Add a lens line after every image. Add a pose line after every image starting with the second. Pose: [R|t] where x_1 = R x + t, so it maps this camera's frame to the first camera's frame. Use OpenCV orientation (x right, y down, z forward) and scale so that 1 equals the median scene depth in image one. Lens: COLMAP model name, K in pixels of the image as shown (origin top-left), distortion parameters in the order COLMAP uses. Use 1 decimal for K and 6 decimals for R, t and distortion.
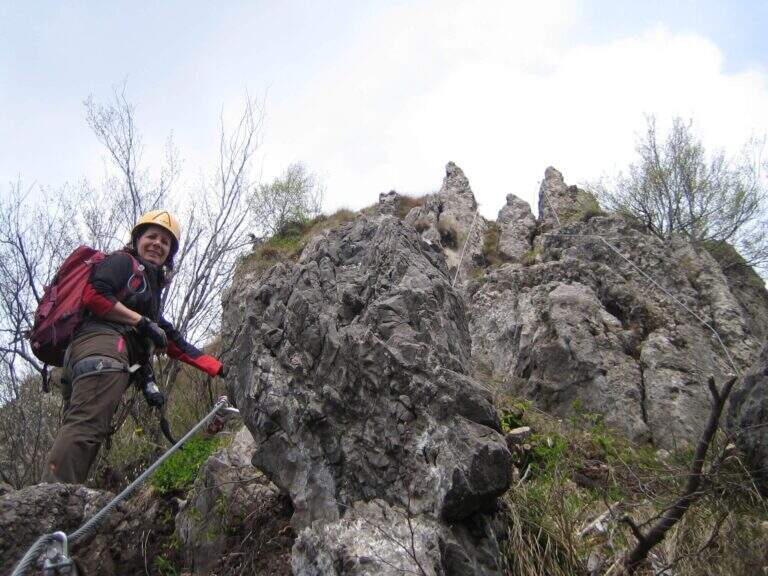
lens RADIAL K [[841.3, 0, 384.0], [0, 841.3, 288.0], [0, 0, 1]] dist [-0.002170, -0.001409]
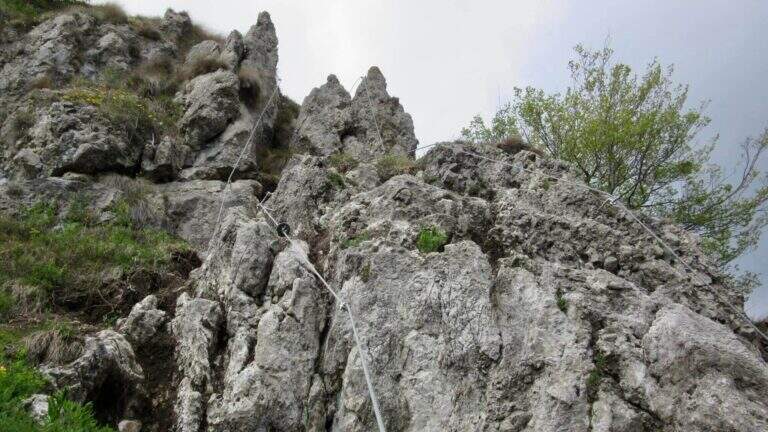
lens RADIAL K [[614.0, 0, 384.0], [0, 614.0, 216.0], [0, 0, 1]] dist [0.005964, 0.000653]
pose [[0.837586, 0.336494, 0.430374, -0.038576], [-0.368100, 0.929726, -0.010530, 0.009546], [-0.403674, -0.149601, 0.902589, 0.715714]]
